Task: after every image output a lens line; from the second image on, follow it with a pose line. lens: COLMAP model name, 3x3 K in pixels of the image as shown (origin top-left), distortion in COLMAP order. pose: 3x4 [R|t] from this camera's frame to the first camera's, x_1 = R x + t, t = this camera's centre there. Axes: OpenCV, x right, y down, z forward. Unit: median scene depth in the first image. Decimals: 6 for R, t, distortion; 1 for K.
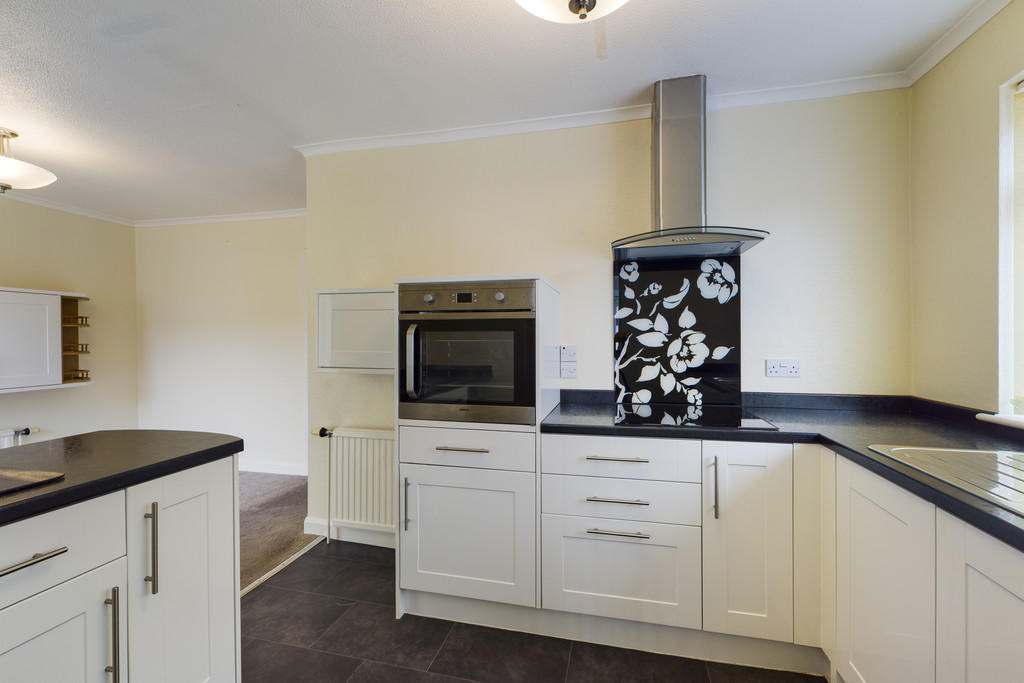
lens RADIAL K [[437.7, 0, 512.0], [0, 437.7, 341.5], [0, 0, 1]] dist [-0.001213, 0.000496]
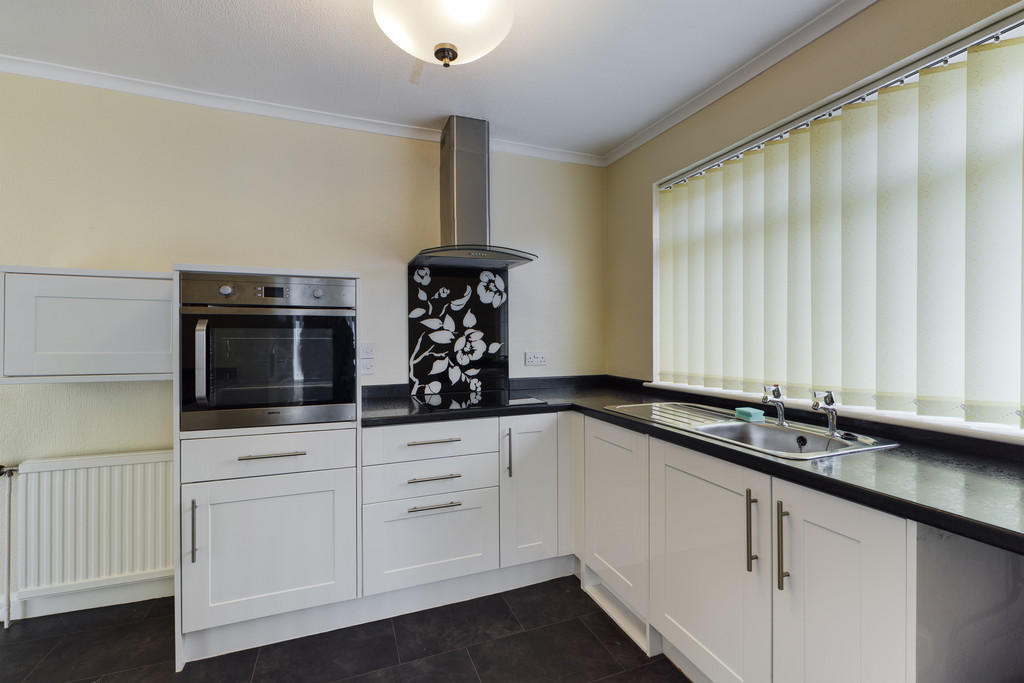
lens RADIAL K [[429.9, 0, 510.8], [0, 429.9, 338.7], [0, 0, 1]] dist [-0.001189, -0.000172]
pose [[0.828288, -0.002670, 0.560296, -0.162919], [0.003094, 0.999995, 0.000191, 0.000193], [-0.560293, 0.001575, 0.828293, -0.029898]]
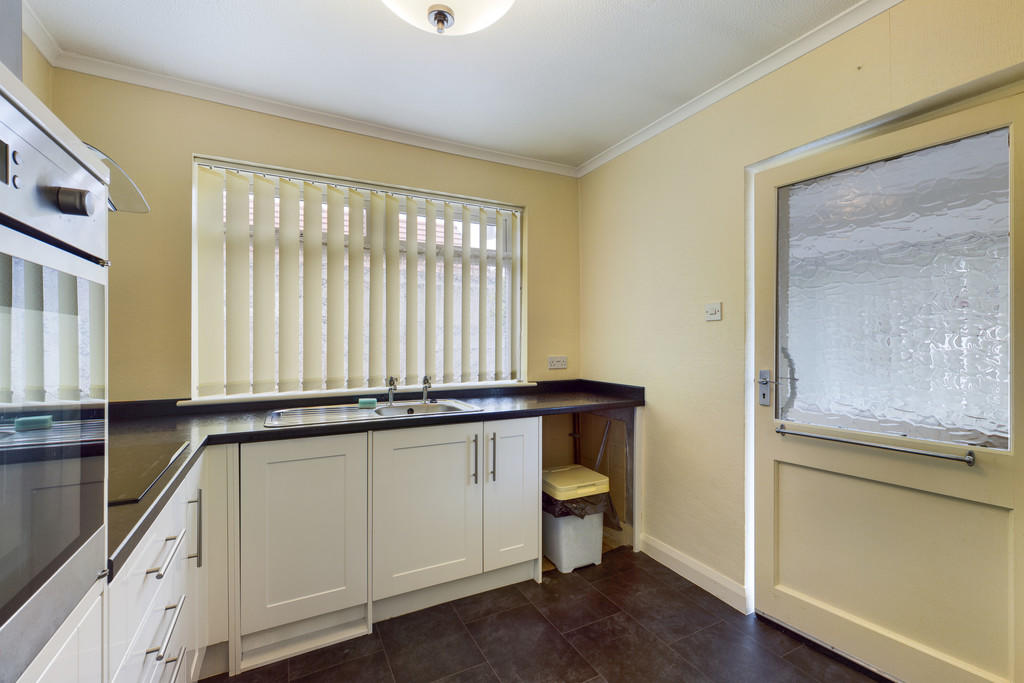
lens RADIAL K [[438.5, 0, 512.2], [0, 438.5, 344.1], [0, 0, 1]] dist [0.001823, -0.000533]
pose [[-0.655992, -0.002837, 0.754762, -0.346964], [0.002164, 0.999982, 0.005639, -0.002762], [-0.754765, 0.005332, -0.655974, 0.763977]]
